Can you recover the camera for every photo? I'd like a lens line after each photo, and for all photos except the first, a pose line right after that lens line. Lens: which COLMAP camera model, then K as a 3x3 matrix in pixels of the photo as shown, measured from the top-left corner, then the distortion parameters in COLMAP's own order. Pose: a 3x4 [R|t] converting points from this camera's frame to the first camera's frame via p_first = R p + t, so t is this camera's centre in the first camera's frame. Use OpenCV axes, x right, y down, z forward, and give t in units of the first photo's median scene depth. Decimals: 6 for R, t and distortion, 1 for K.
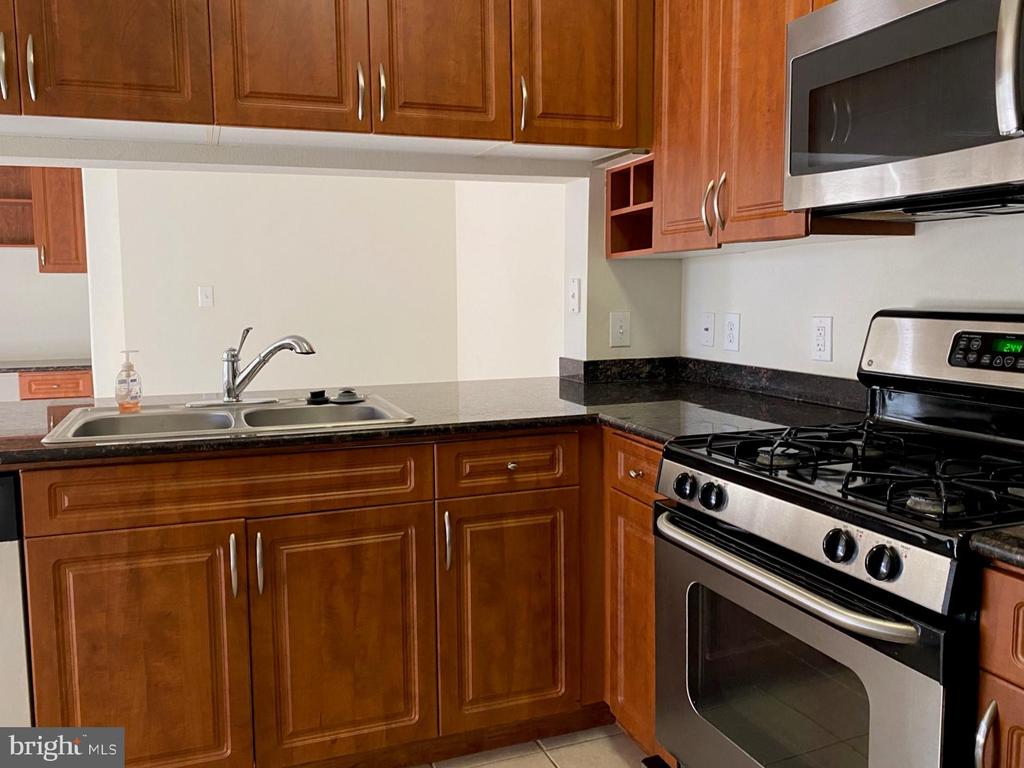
lens RADIAL K [[859.1, 0, 512.0], [0, 859.1, 384.0], [0, 0, 1]] dist [0.119491, -0.234601]
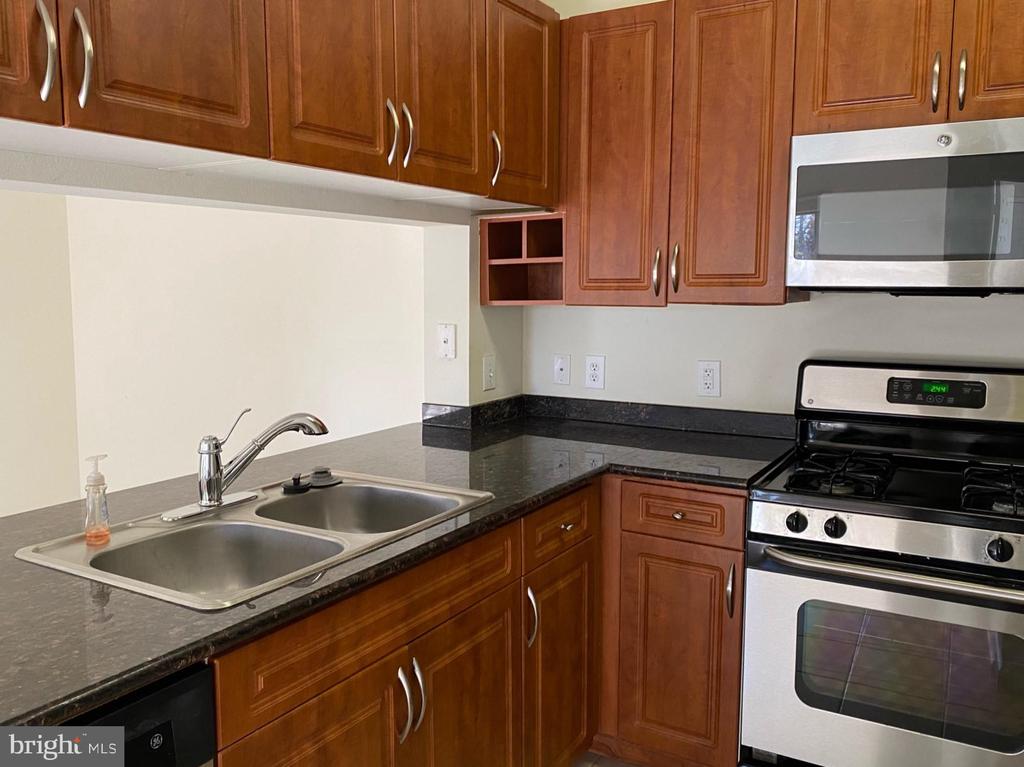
lens RADIAL K [[859.1, 0, 512.0], [0, 859.1, 383.5], [0, 0, 1]] dist [0.119491, -0.234601]
pose [[0.768953, -0.066301, 0.635858, -0.660700], [0.063661, 0.997605, 0.027033, -0.100485], [-0.636128, 0.019693, 0.771332, 0.252180]]
